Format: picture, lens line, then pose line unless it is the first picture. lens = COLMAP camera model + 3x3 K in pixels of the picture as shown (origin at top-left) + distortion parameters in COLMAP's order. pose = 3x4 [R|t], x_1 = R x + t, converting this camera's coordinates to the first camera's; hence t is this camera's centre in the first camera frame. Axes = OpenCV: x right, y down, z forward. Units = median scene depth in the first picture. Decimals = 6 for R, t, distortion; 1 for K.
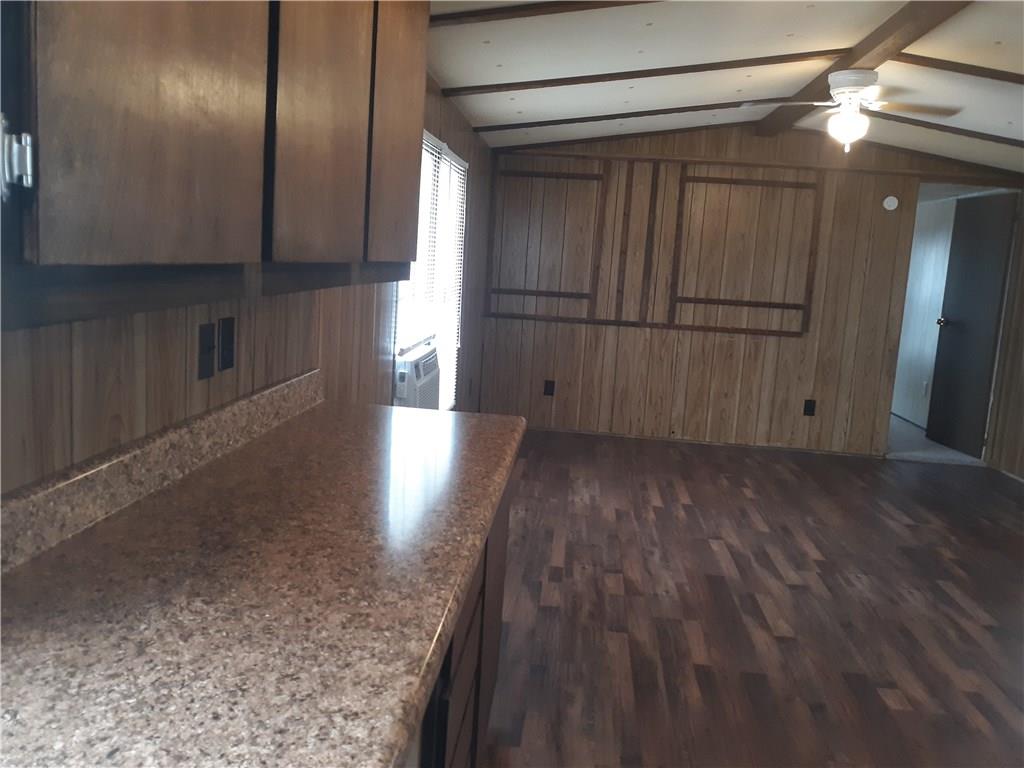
lens RADIAL K [[830.1, 0, 491.1], [0, 830.1, 388.8], [0, 0, 1]] dist [0.071663, -0.202454]
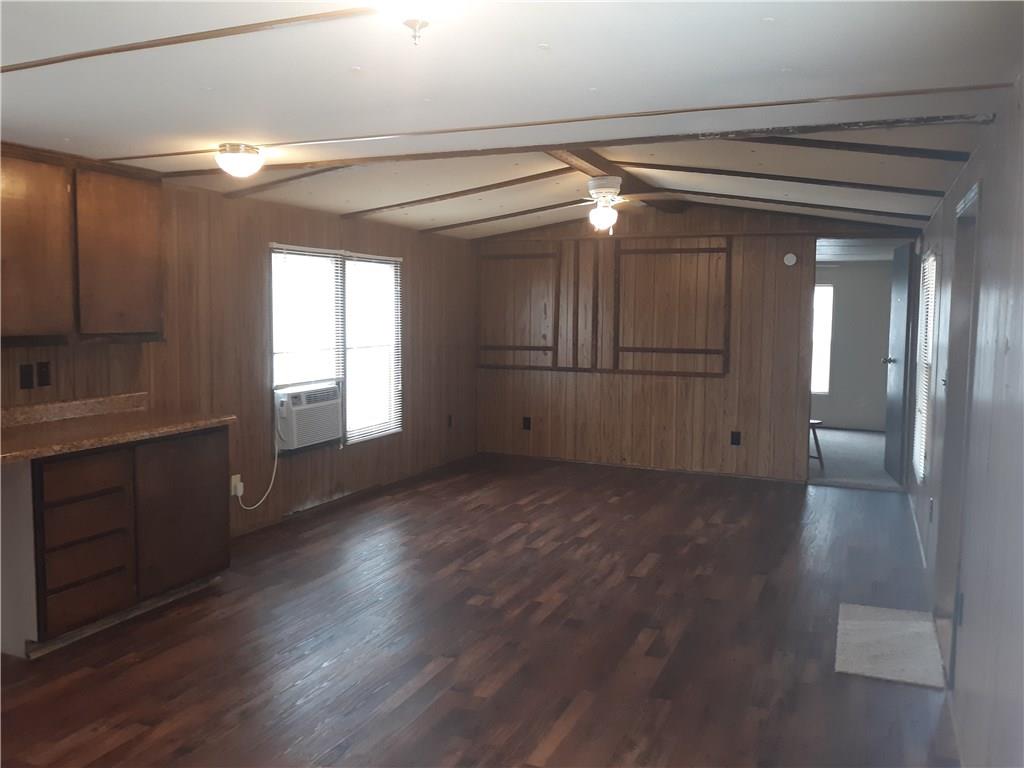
lens RADIAL K [[834.6, 0, 504.3], [0, 834.6, 378.9], [0, 0, 1]] dist [0.178123, -0.537100]
pose [[0.956867, -0.024027, -0.289531, 0.424234], [-0.001038, 0.996285, -0.086110, 0.042693], [0.290524, 0.082696, 0.953287, -0.218487]]
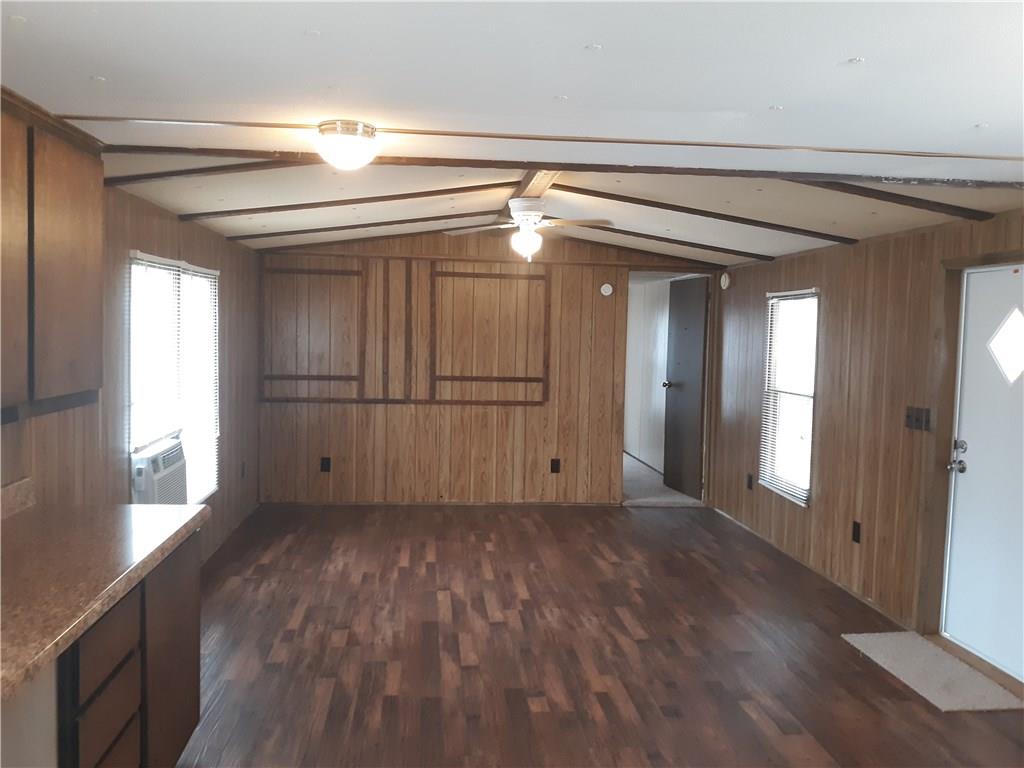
lens RADIAL K [[834.6, 0, 504.3], [0, 834.6, 378.9], [0, 0, 1]] dist [0.178123, -0.537100]
pose [[0.977558, -0.047668, 0.205204, 0.082566], [0.065537, 0.994543, -0.081178, -0.008052], [-0.200214, 0.092805, 0.975347, -0.126924]]
